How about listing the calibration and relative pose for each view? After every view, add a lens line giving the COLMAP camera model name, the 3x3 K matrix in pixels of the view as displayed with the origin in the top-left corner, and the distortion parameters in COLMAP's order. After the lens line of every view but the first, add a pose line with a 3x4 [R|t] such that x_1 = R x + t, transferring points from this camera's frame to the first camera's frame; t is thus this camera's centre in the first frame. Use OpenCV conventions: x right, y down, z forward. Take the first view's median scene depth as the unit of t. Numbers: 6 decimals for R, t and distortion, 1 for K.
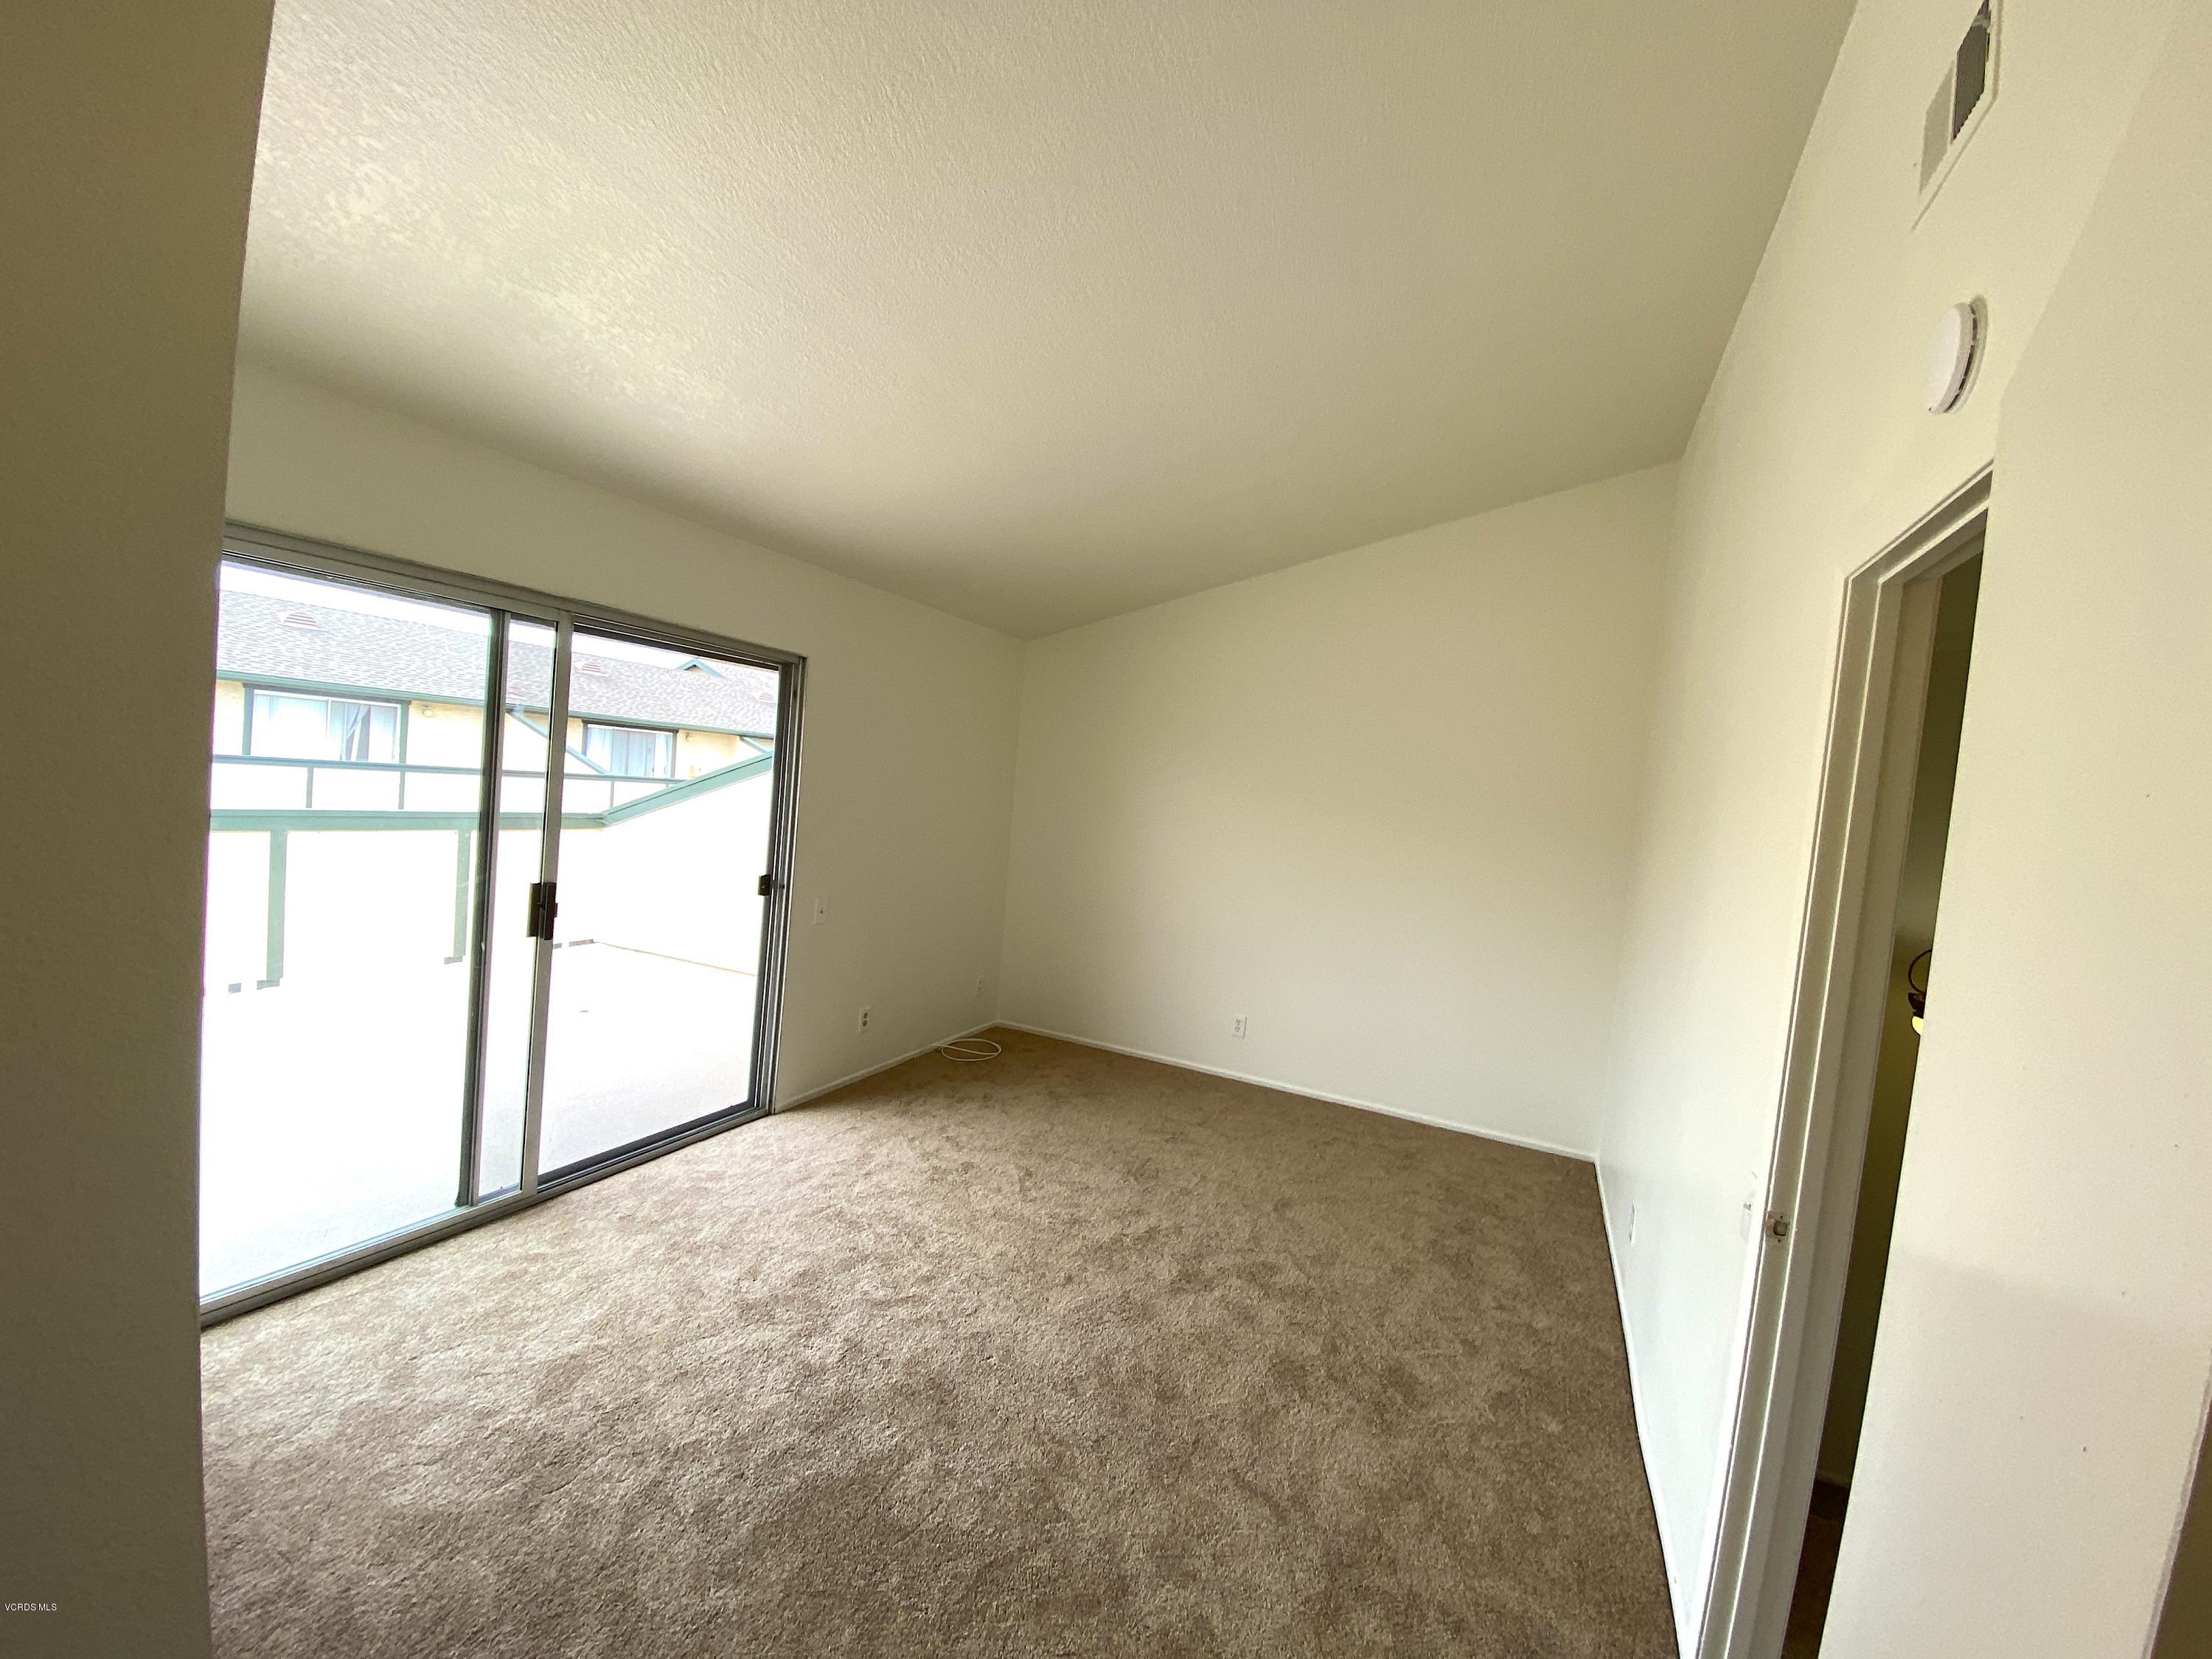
lens RADIAL K [[897.2, 0, 1114.0], [0, 897.2, 829.9], [0, 0, 1]] dist [0.051364, -0.030520]
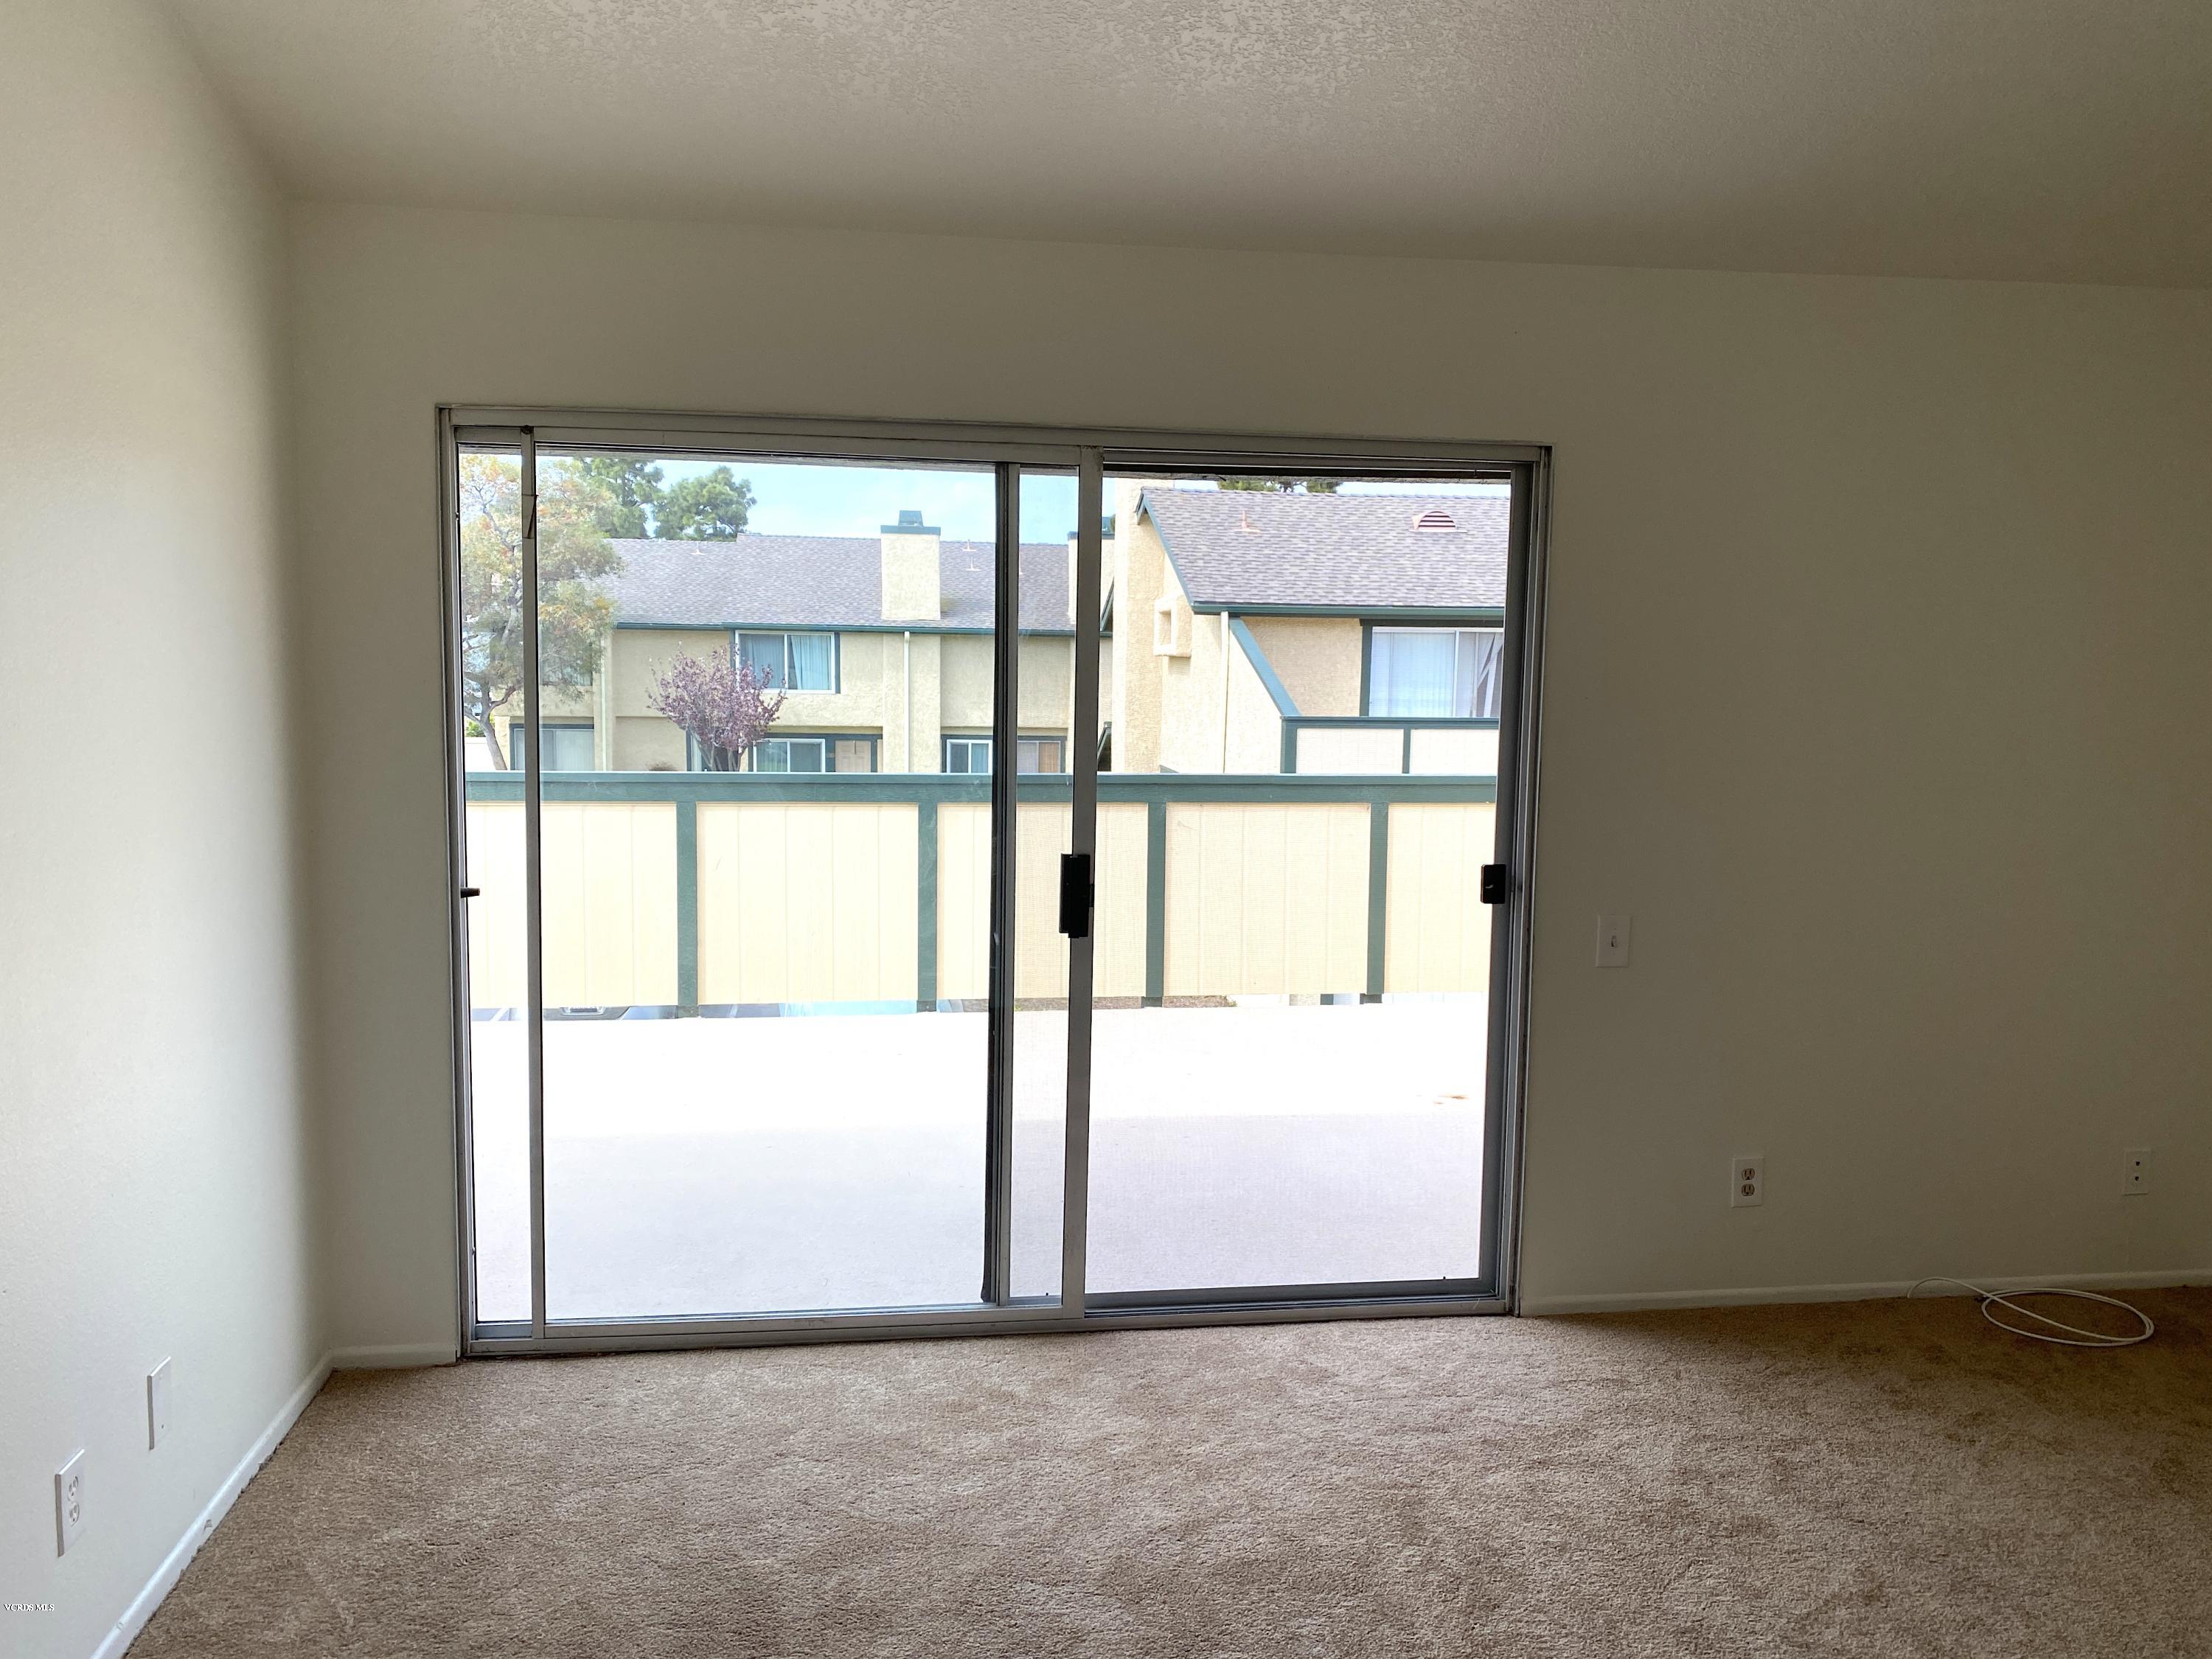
lens RADIAL K [[1718.6, 0, 1106.0], [0, 1718.6, 829.5], [0, 0, 1]] dist [0.058994, -0.003912]
pose [[0.561208, 0.005212, -0.827658, 0.353931], [-0.005866, 0.999980, 0.002319, 0.029232], [0.827654, 0.003554, 0.561228, 0.246525]]
